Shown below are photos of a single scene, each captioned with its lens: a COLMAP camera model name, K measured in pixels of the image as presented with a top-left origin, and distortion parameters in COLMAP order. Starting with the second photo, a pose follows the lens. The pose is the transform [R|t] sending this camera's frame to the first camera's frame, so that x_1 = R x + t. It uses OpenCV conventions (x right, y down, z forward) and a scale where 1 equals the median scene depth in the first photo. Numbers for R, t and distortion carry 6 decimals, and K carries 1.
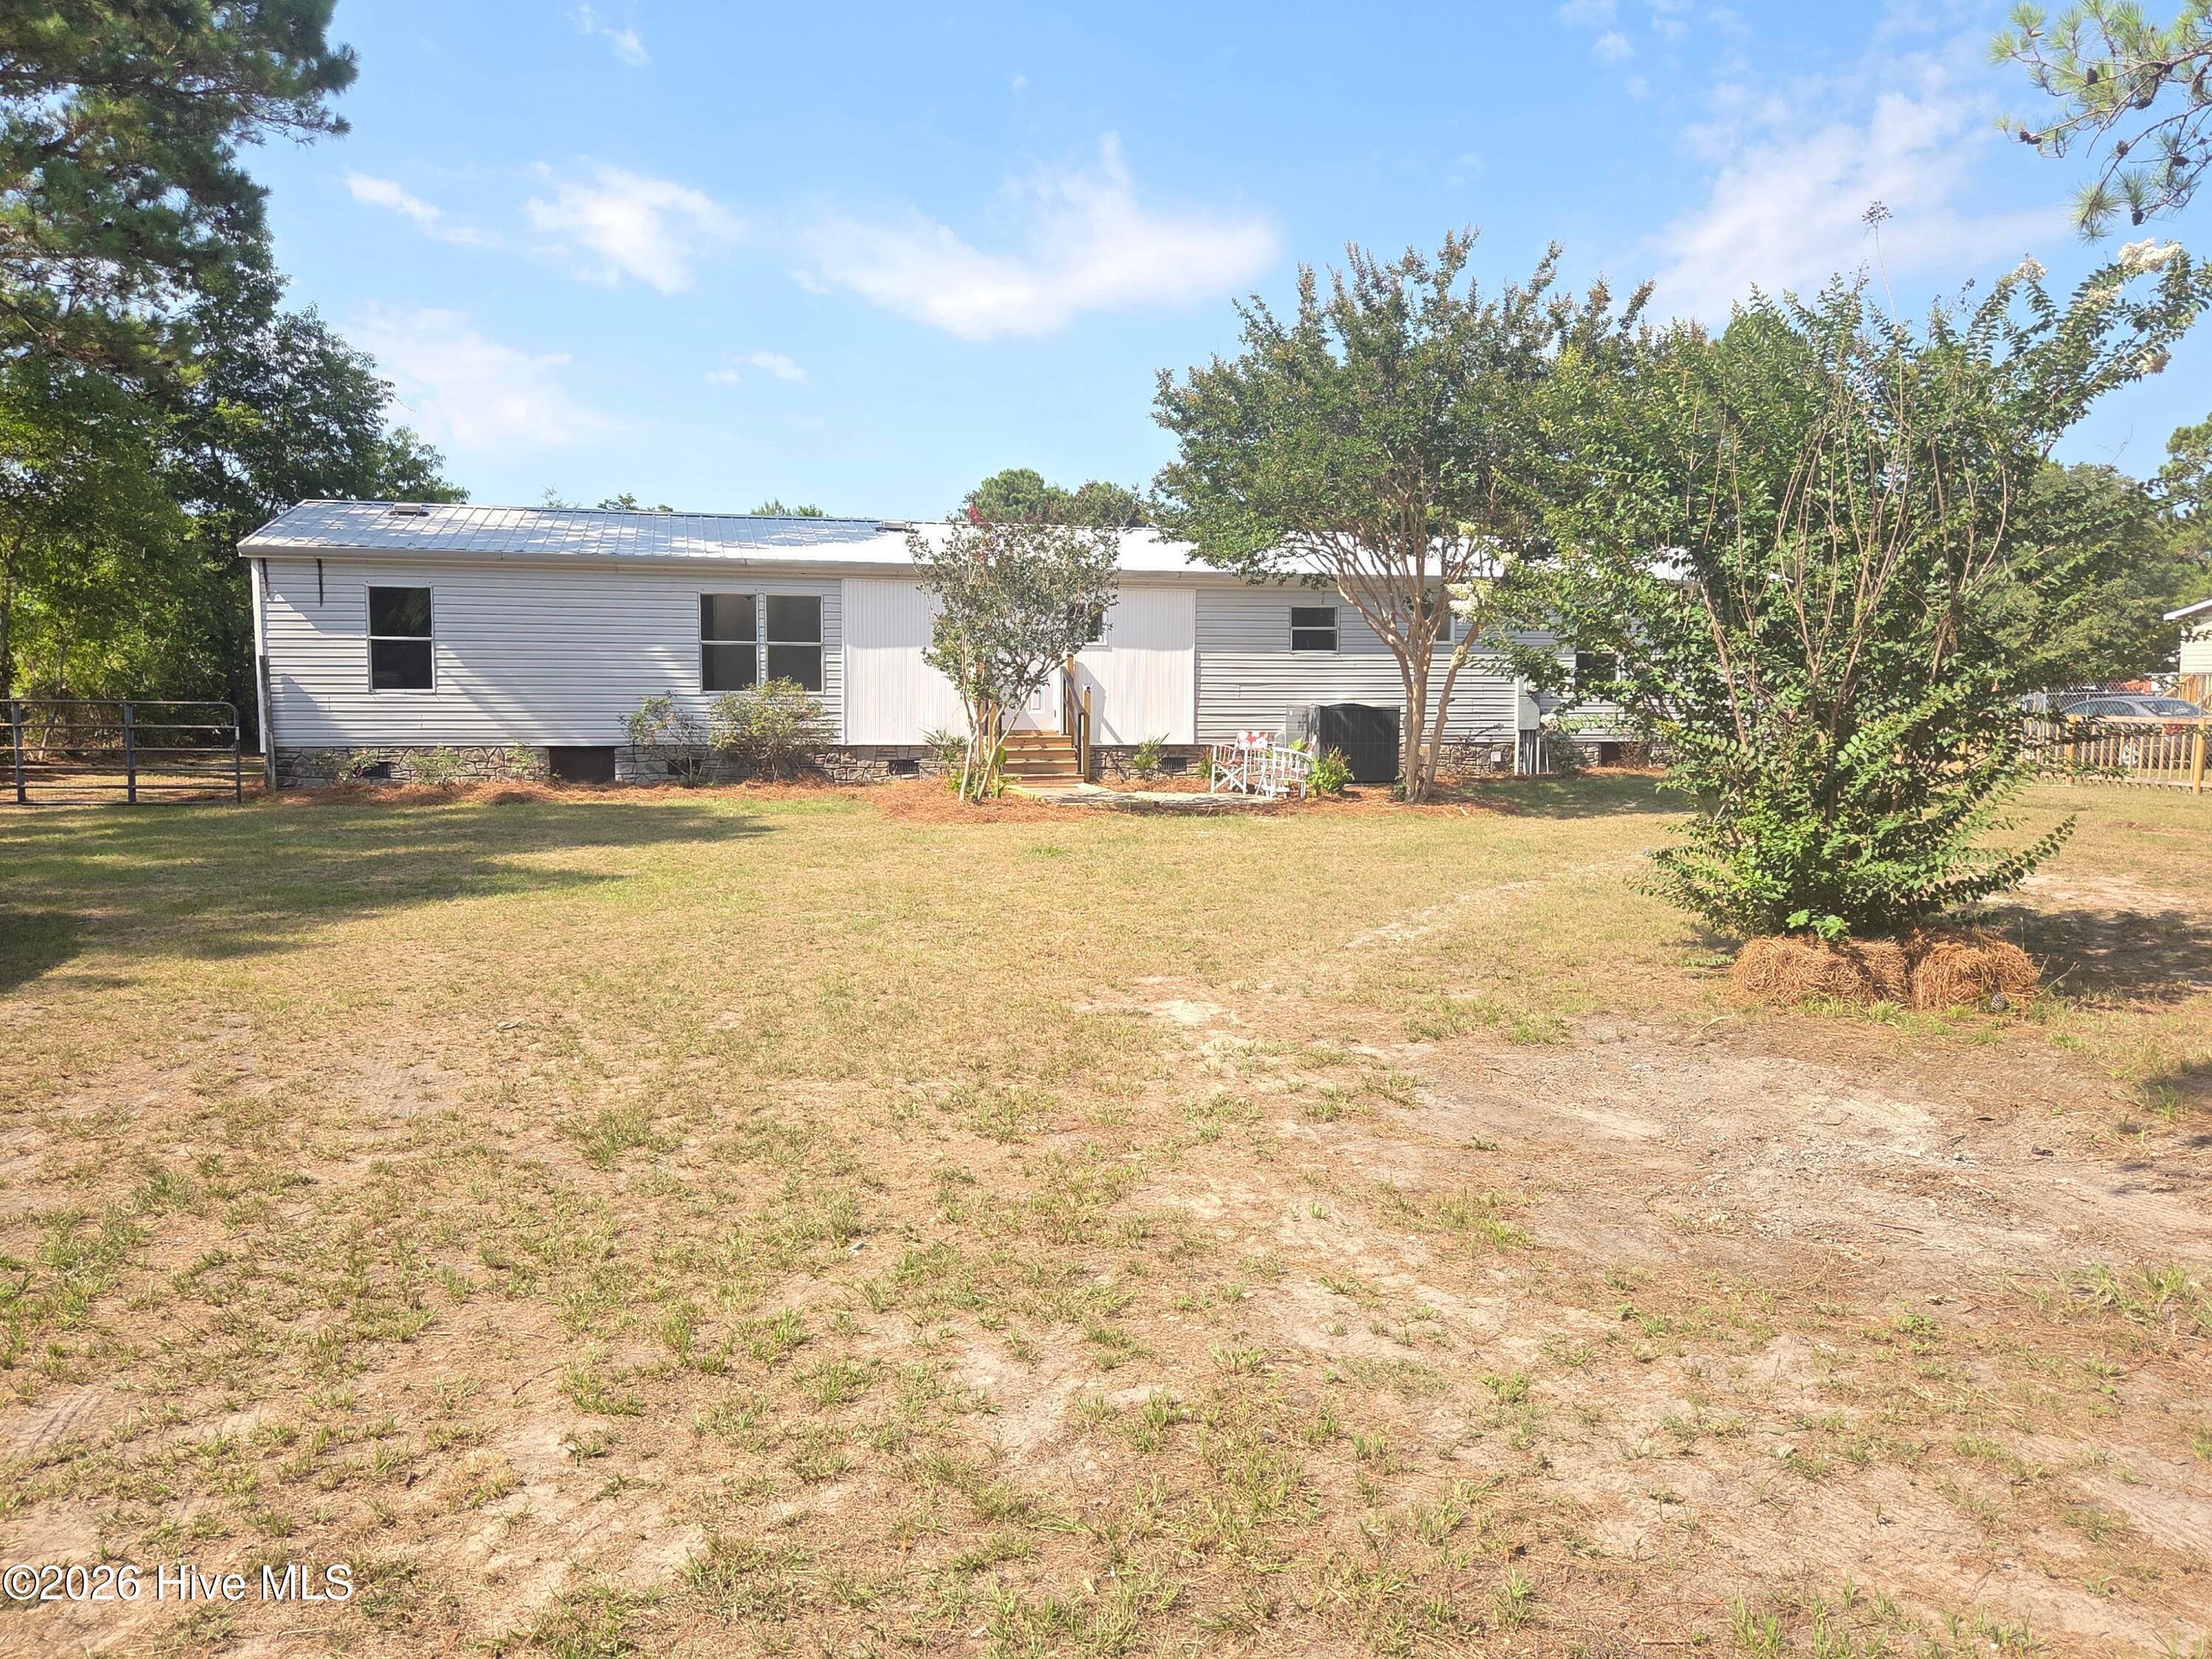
lens RADIAL K [[1695.5, 0, 1104.8], [0, 1695.5, 791.1], [0, 0, 1]] dist [0.075976, -0.001114]
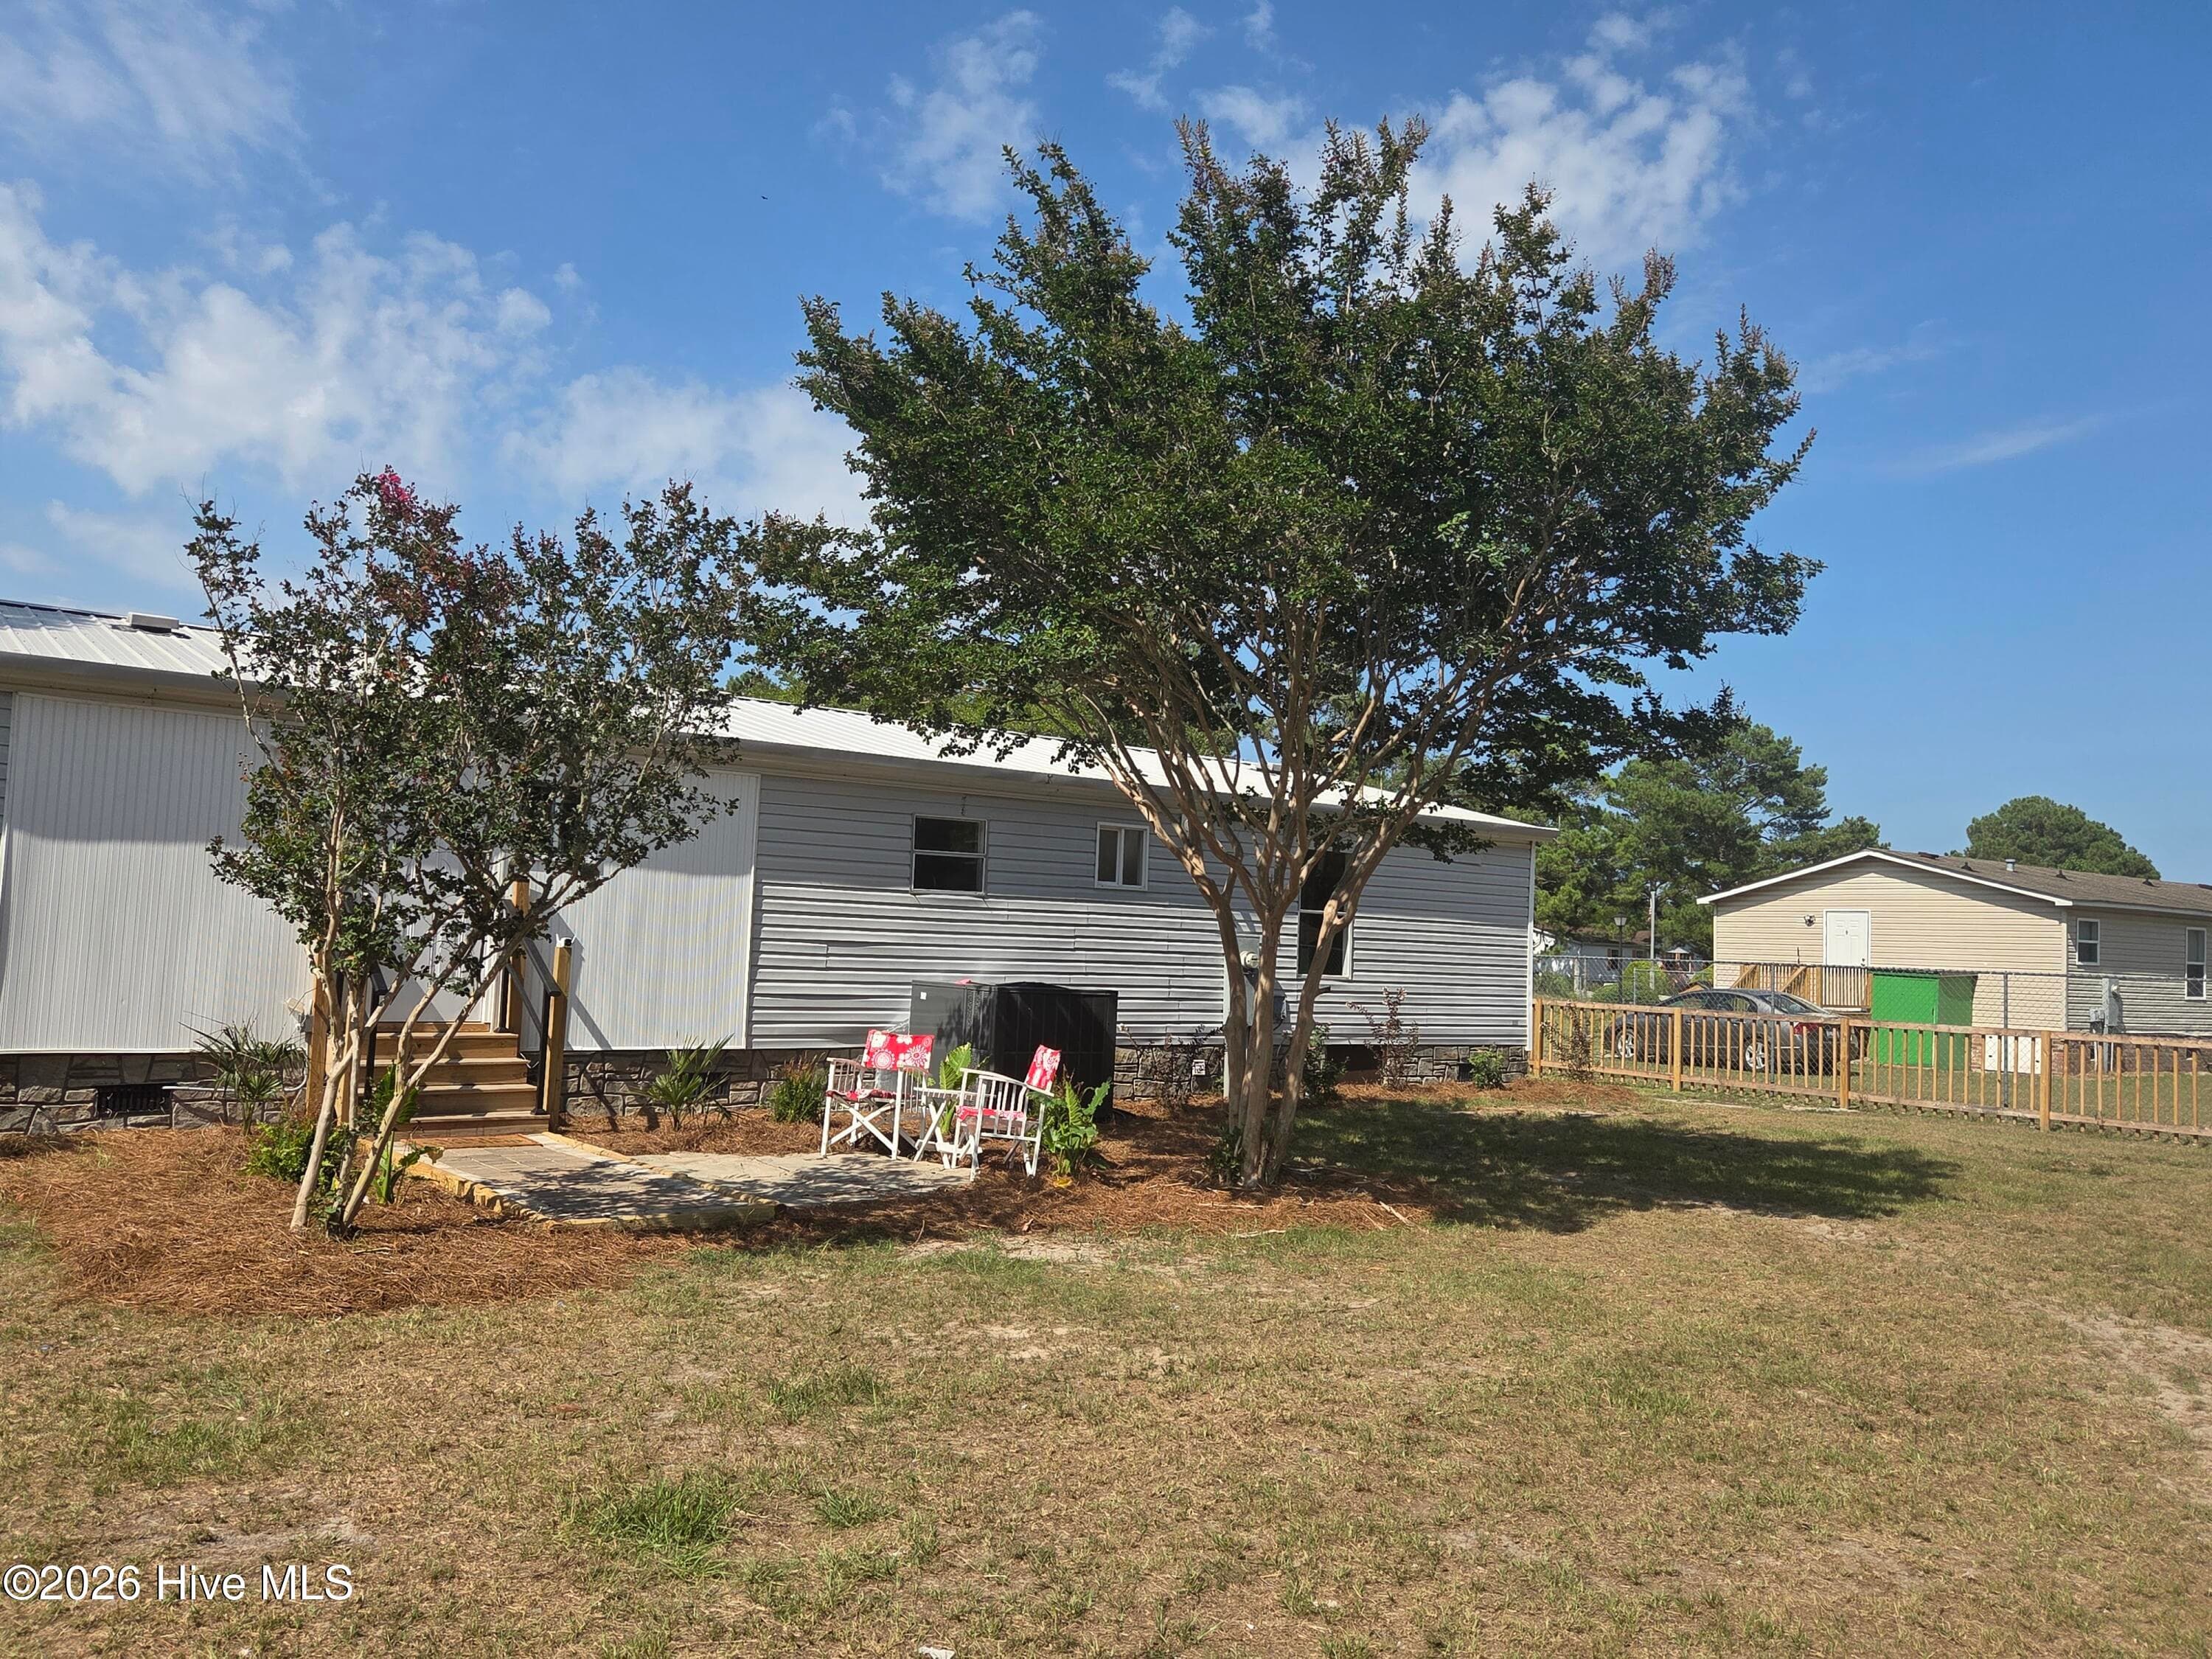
lens RADIAL K [[1695.5, 0, 1104.8], [0, 1695.5, 791.1], [0, 0, 1]] dist [0.075976, -0.001114]
pose [[0.926203, 0.061364, 0.371998, -0.054315], [-0.004398, 0.988357, -0.152088, -0.028486], [-0.376999, 0.139228, 0.915689, 0.456203]]
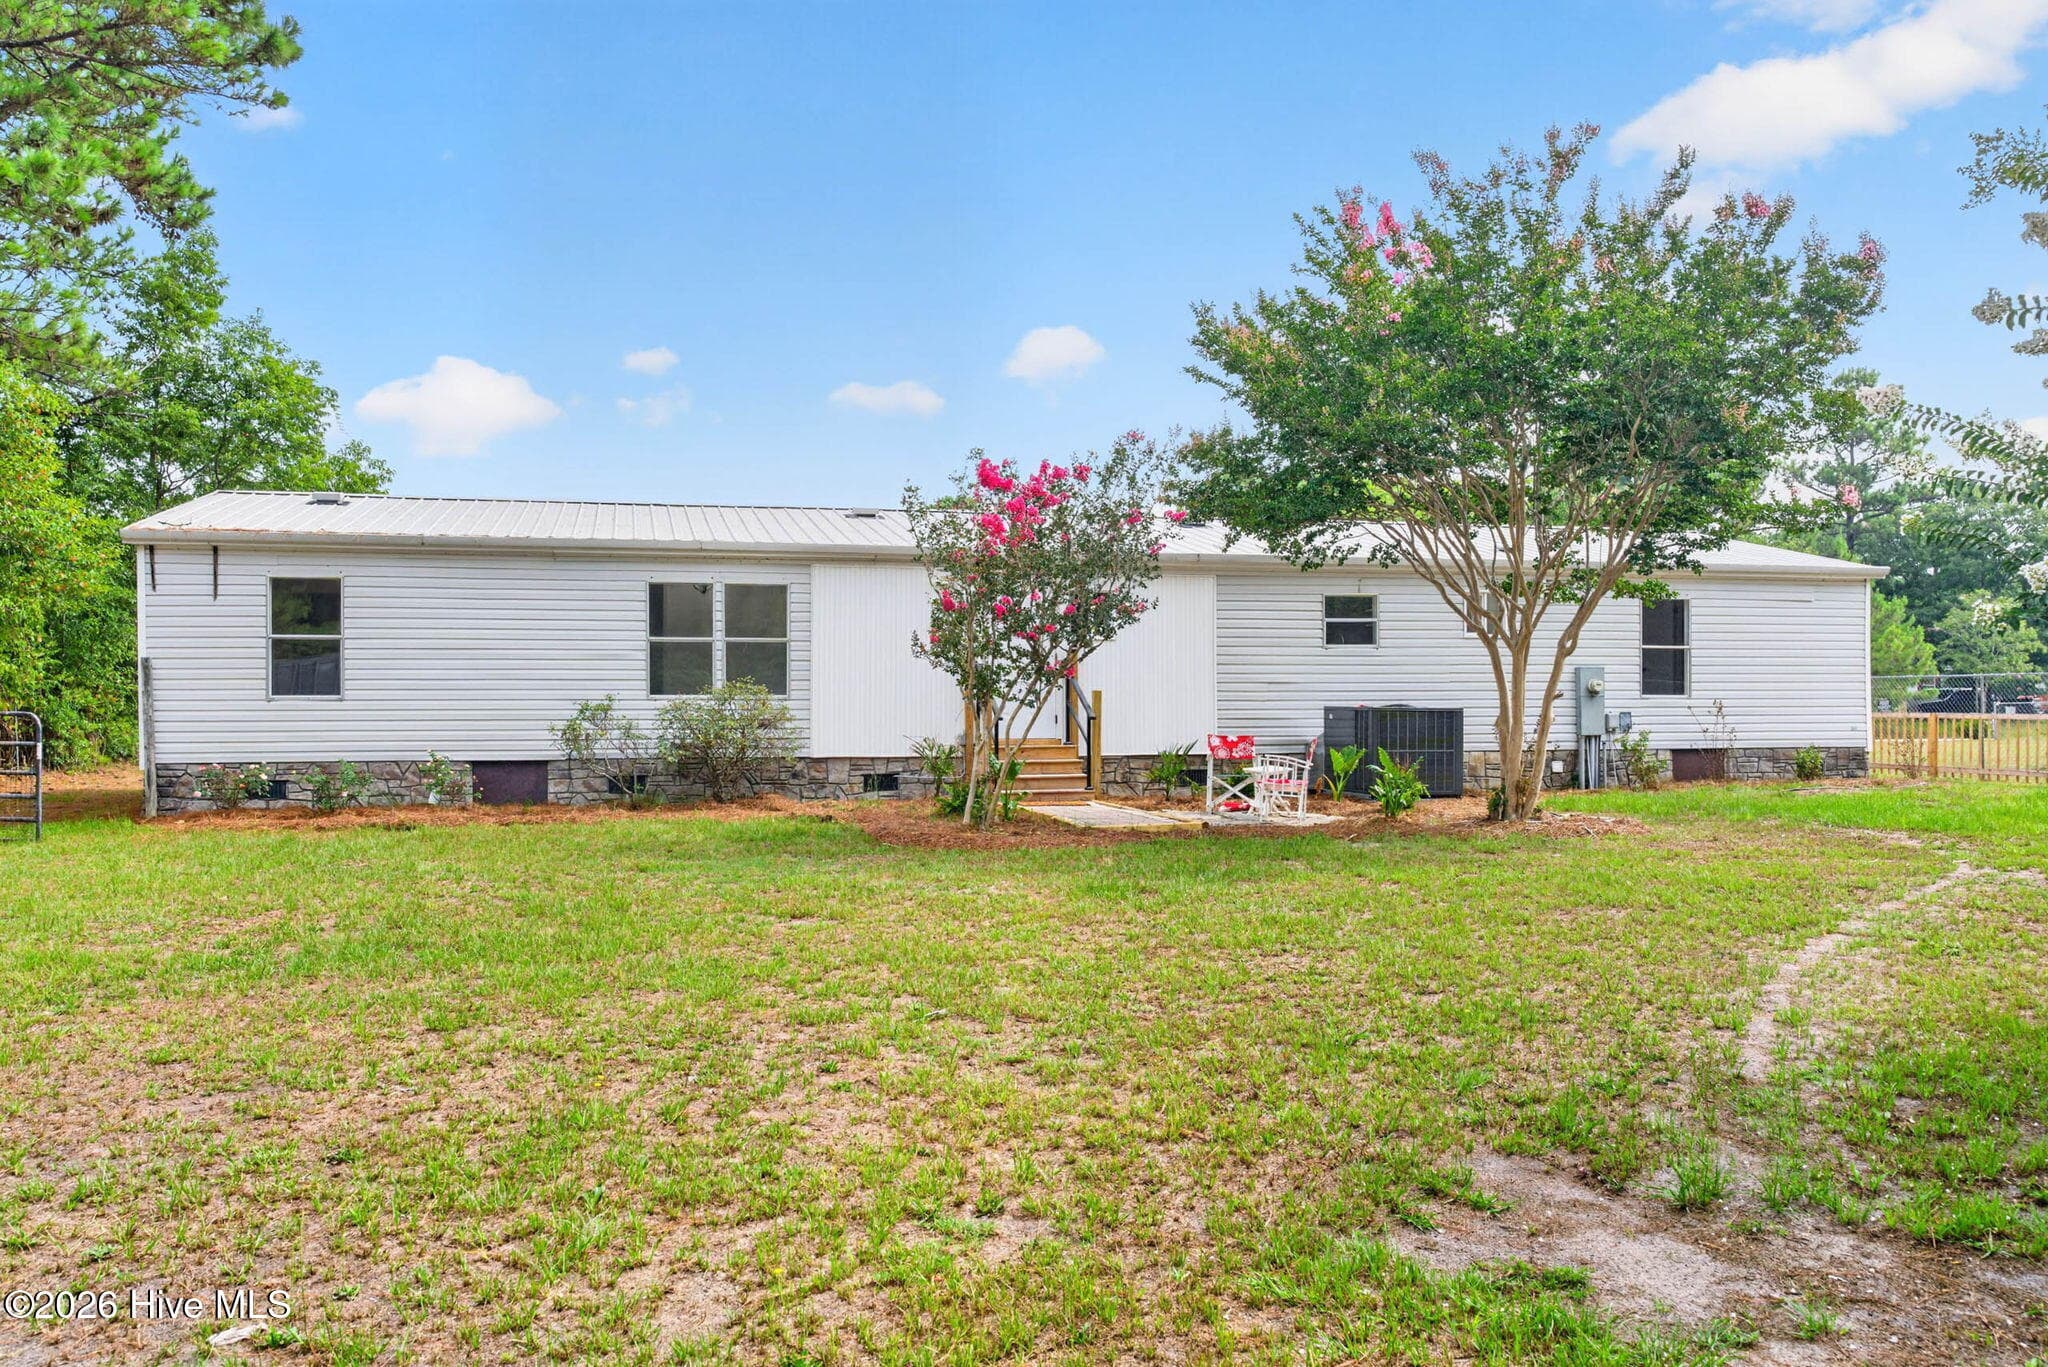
lens RADIAL K [[1614.7, 0, 1024.0], [0, 1614.7, 683.5], [0, 0, 1]] dist [-0.001703, -0.001688]
pose [[0.999969, -0.007362, -0.002913, -0.044853], [0.007118, 0.997050, -0.076428, -0.001024], [0.003467, 0.076405, 0.997071, 0.187771]]
